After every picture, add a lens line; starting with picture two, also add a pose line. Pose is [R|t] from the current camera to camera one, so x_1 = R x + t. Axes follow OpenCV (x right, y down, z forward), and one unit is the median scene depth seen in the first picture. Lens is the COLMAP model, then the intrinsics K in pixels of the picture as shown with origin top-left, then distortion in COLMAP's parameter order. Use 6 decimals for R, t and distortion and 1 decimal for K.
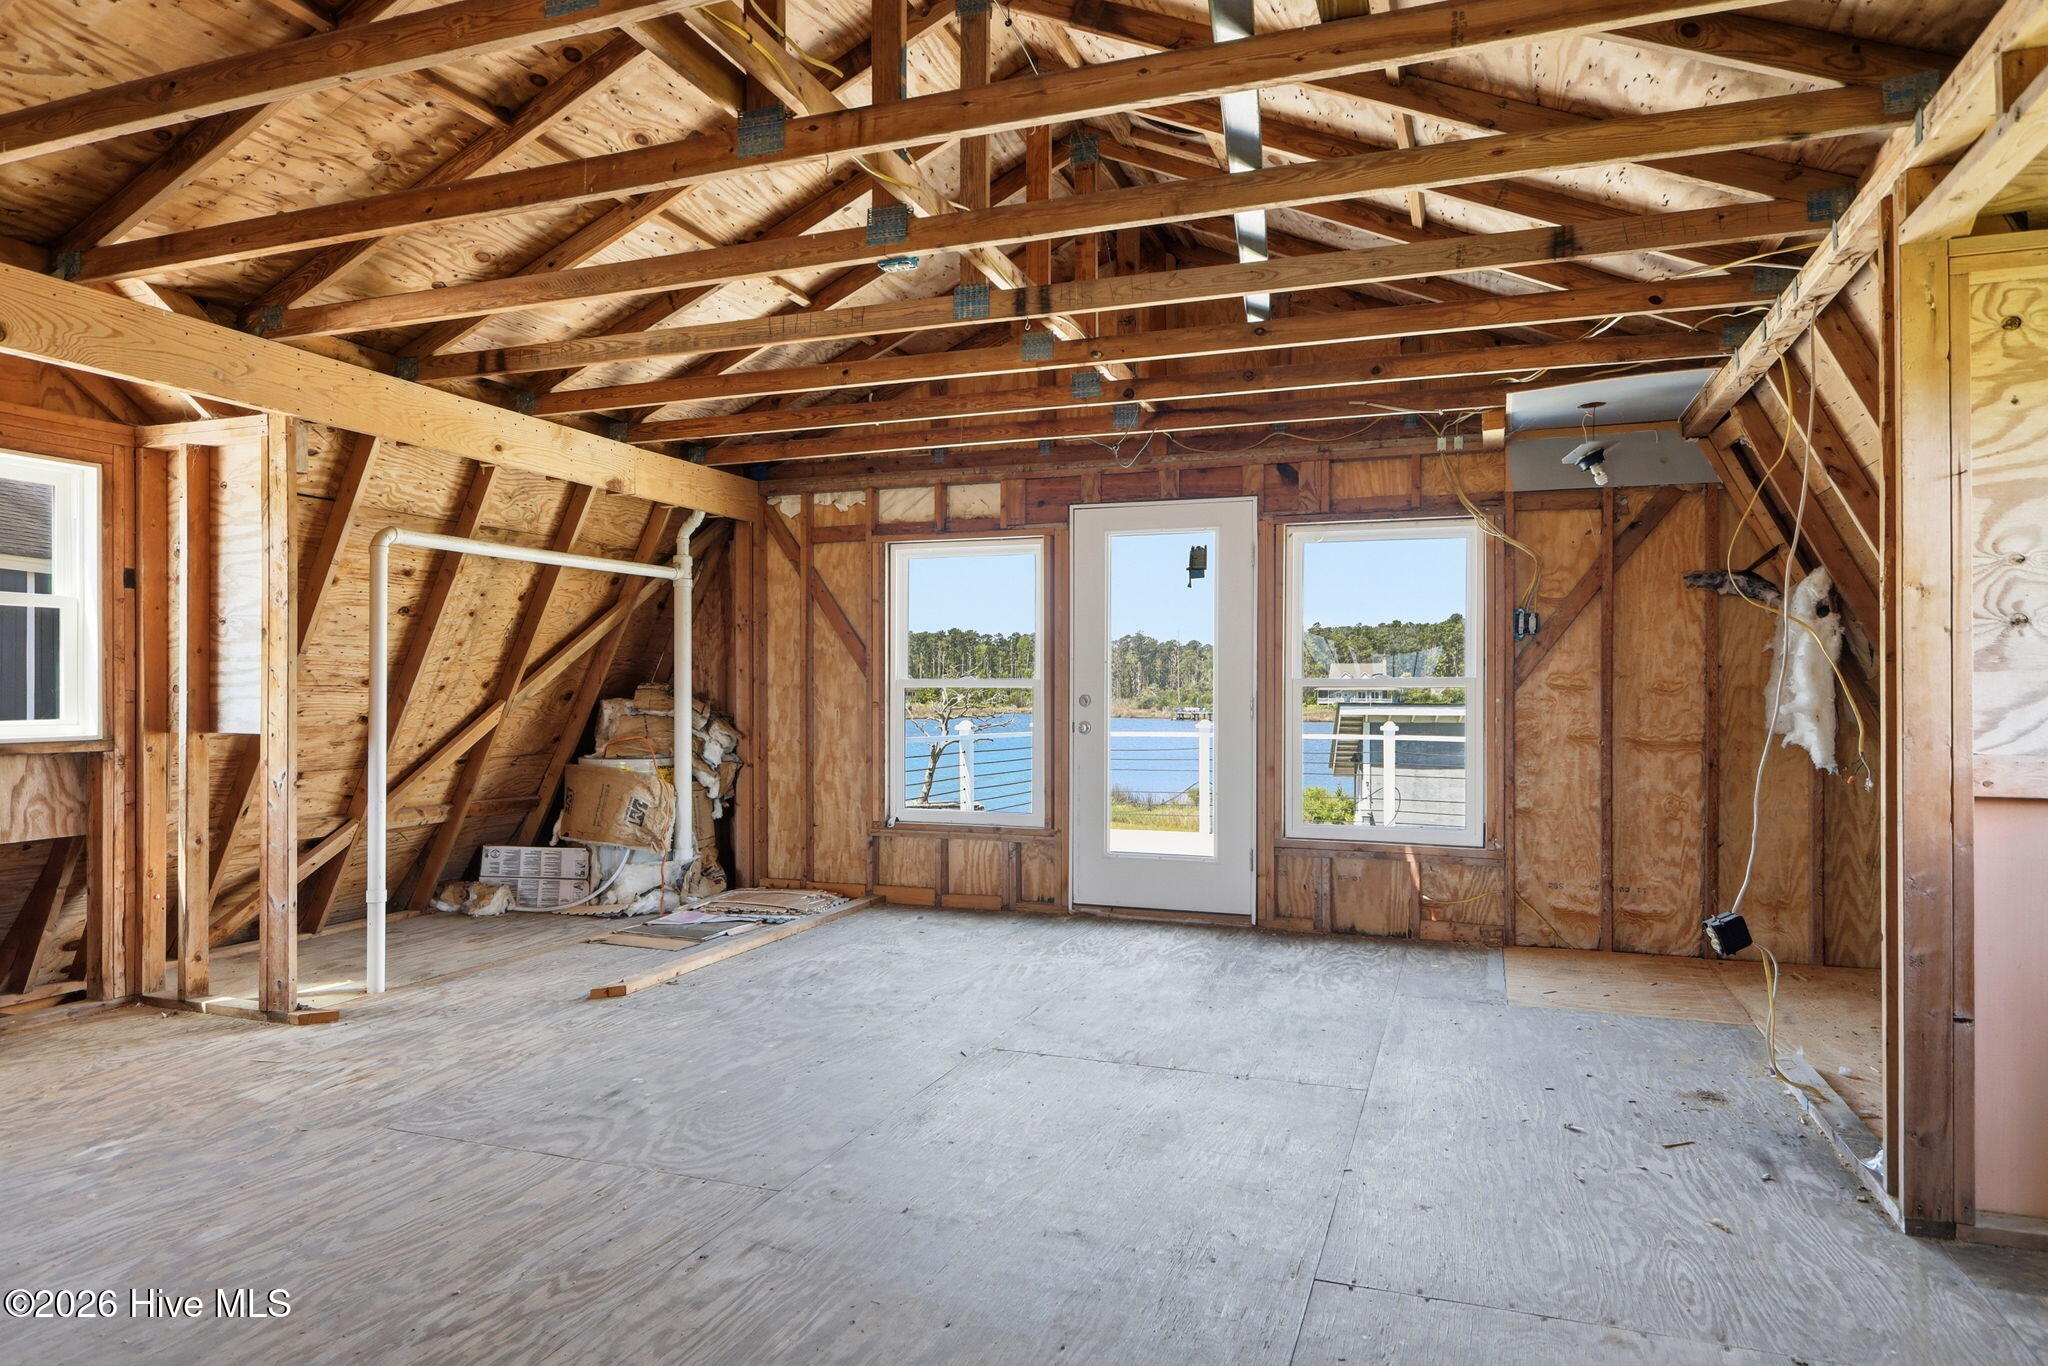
lens RADIAL K [[1241.1, 0, 1025.2], [0, 1241.1, 687.1], [0, 0, 1]] dist [-0.001446, -0.000596]
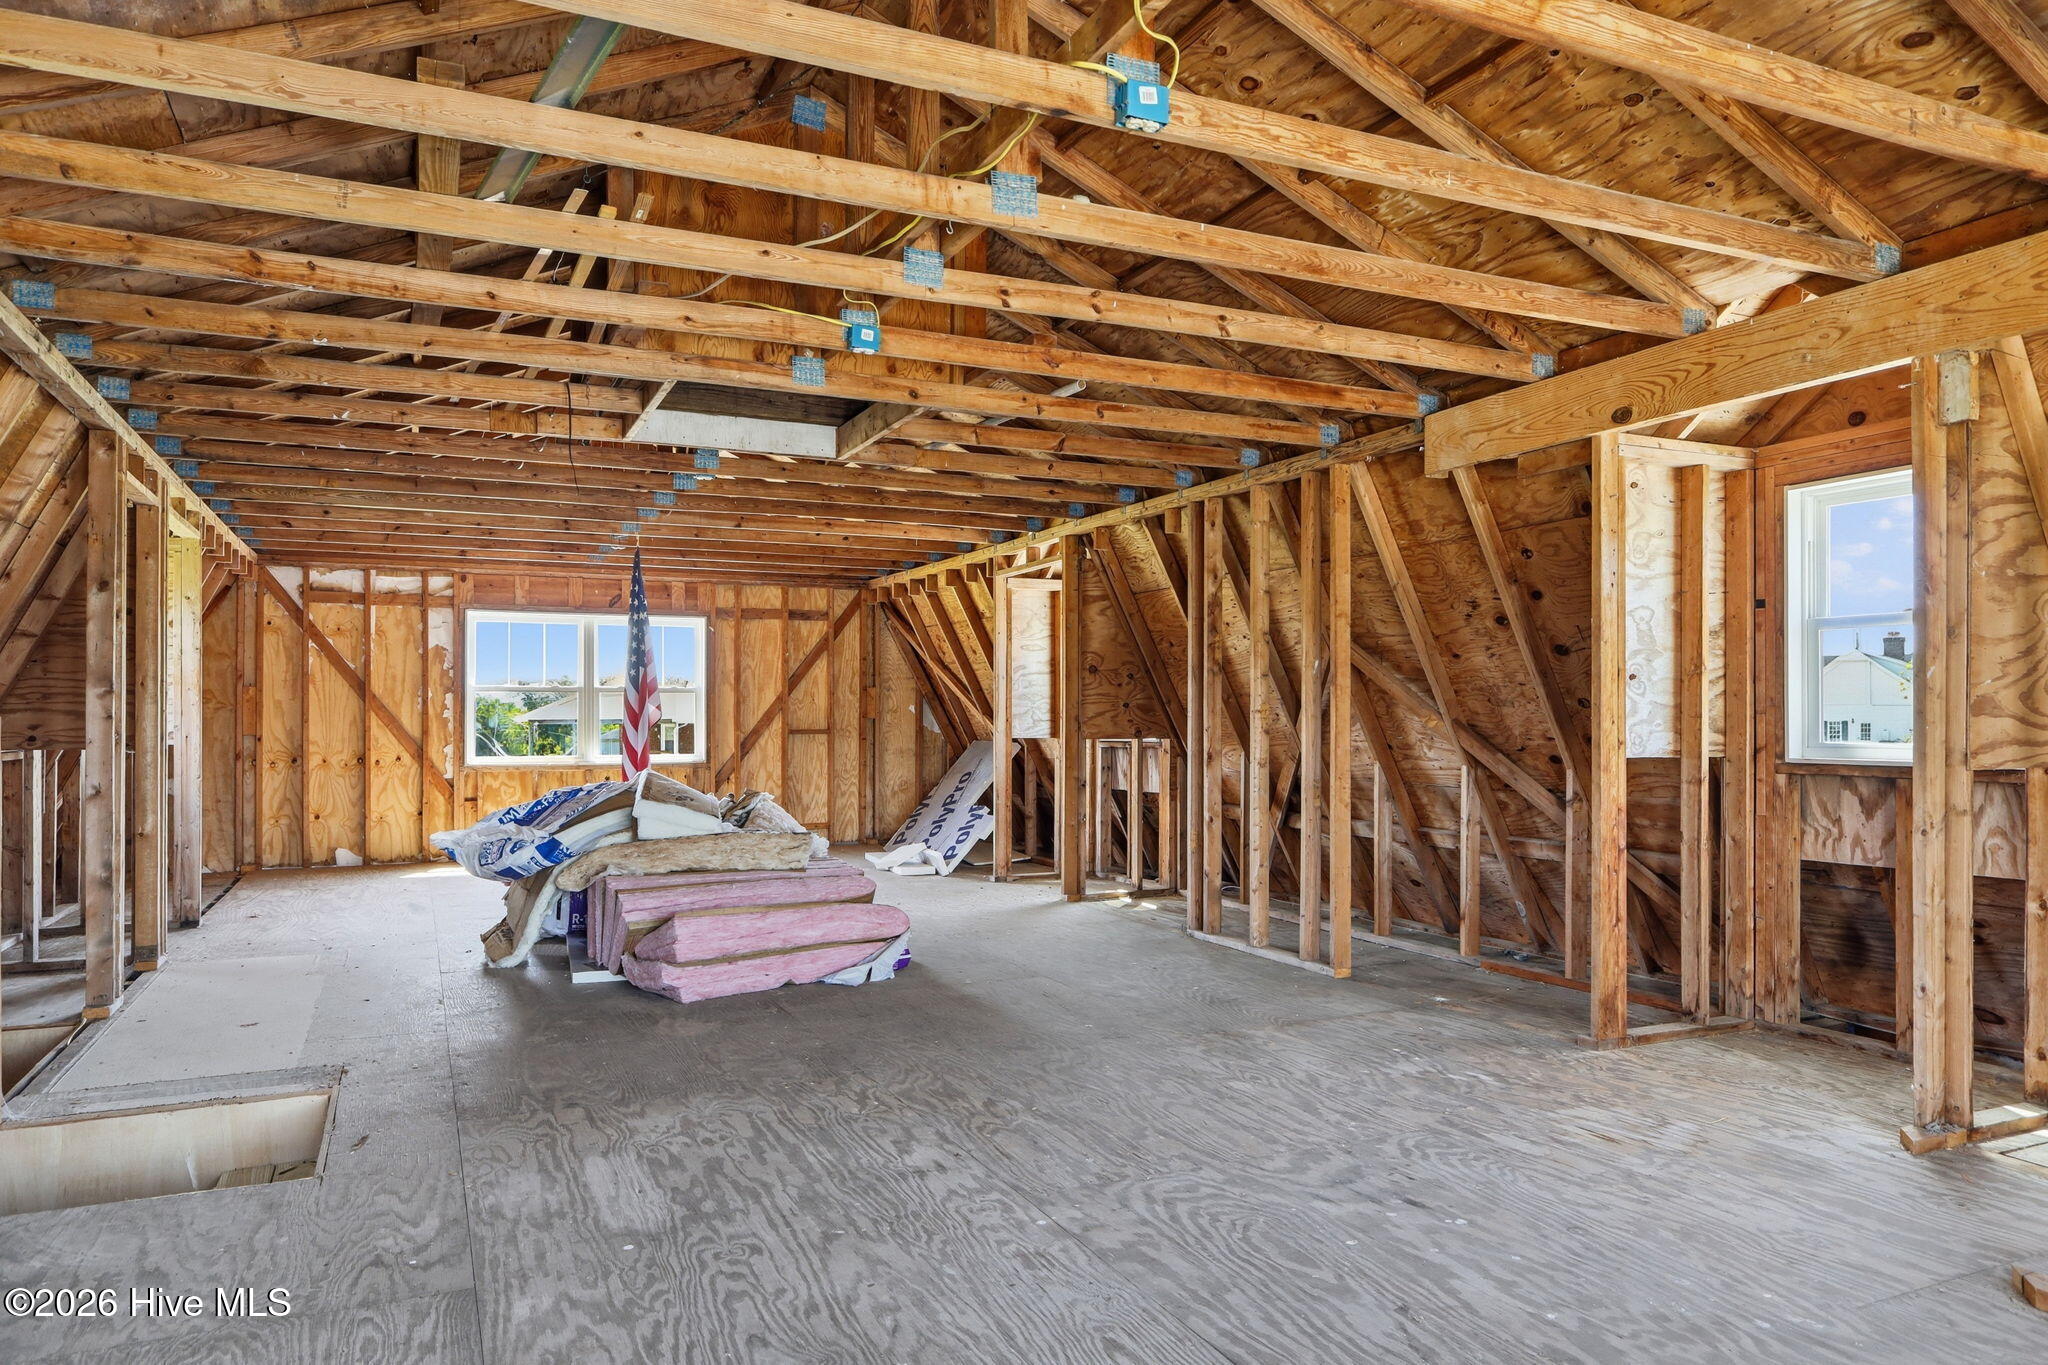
lens RADIAL K [[1328.9, 0, 1024.3], [0, 1328.9, 696.5], [0, 0, 1]] dist [0.002388, 0.001132]
pose [[-0.704799, -0.007399, -0.709368, 0.500540], [0.004299, 0.999883, -0.014700, 0.003631], [0.709394, -0.013410, -0.704685, 1.508953]]
